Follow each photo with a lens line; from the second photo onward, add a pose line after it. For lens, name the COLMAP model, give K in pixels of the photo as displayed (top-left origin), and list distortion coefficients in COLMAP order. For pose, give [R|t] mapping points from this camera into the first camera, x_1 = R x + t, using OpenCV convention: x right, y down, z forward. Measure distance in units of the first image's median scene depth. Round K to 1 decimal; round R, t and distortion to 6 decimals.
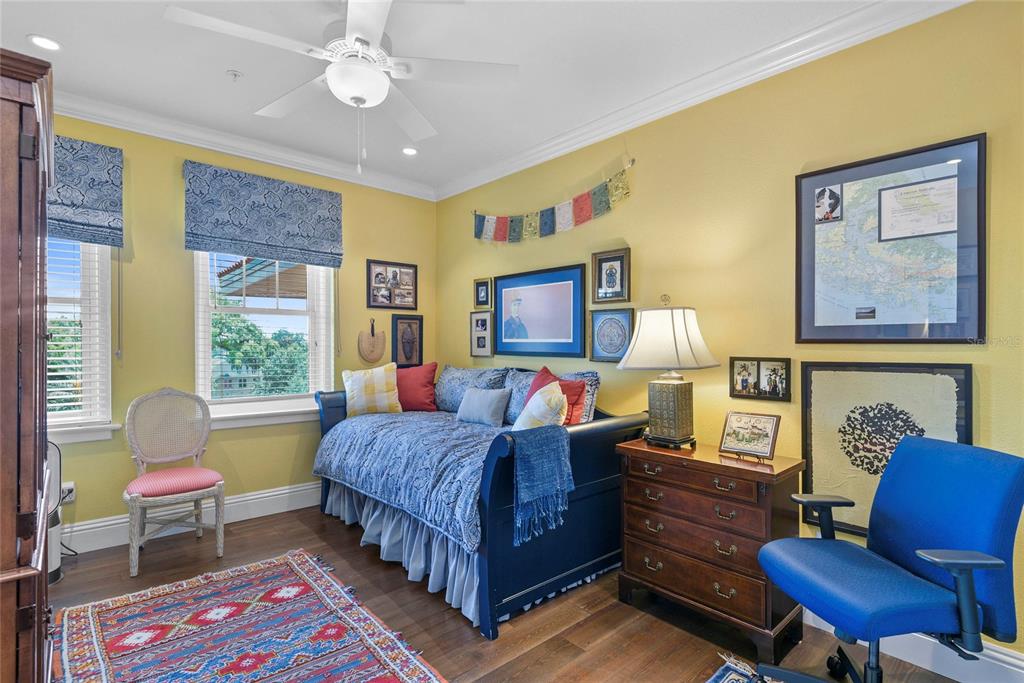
lens RADIAL K [[495.5, 0, 512.0], [0, 495.5, 343.5], [0, 0, 1]] dist [0.000249, 0.000004]
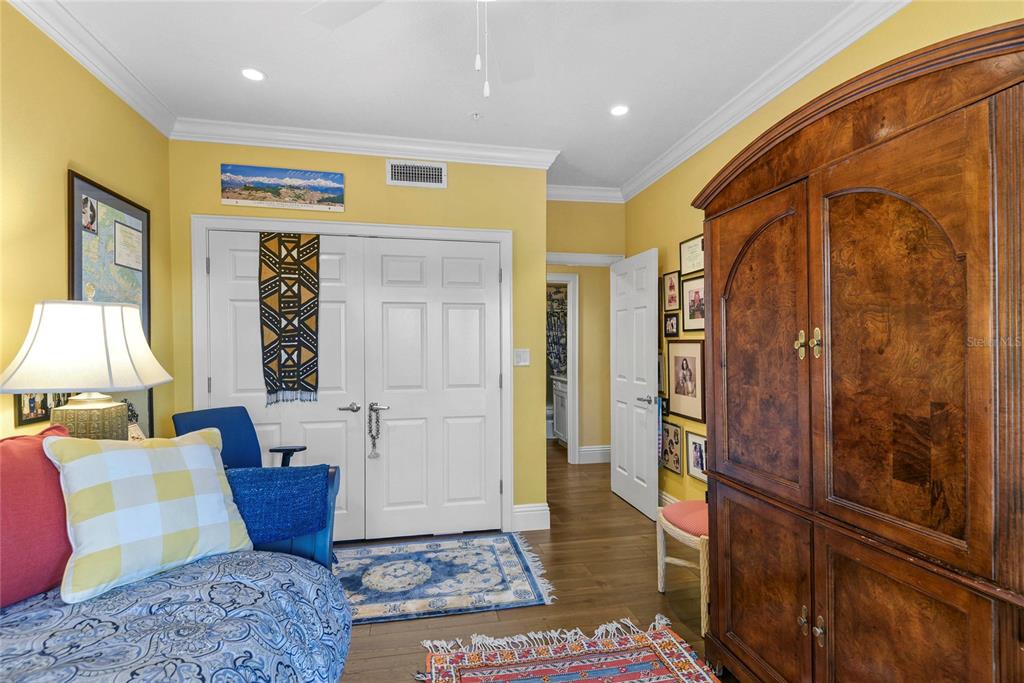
lens RADIAL K [[472.3, 0, 510.9], [0, 472.3, 342.1], [0, 0, 1]] dist [-0.000192, -0.000018]
pose [[-0.863127, -0.003405, 0.504975, -0.586272], [-0.004937, 0.999986, -0.001696, -0.019774], [-0.504962, -0.003956, -0.863132, 1.356261]]
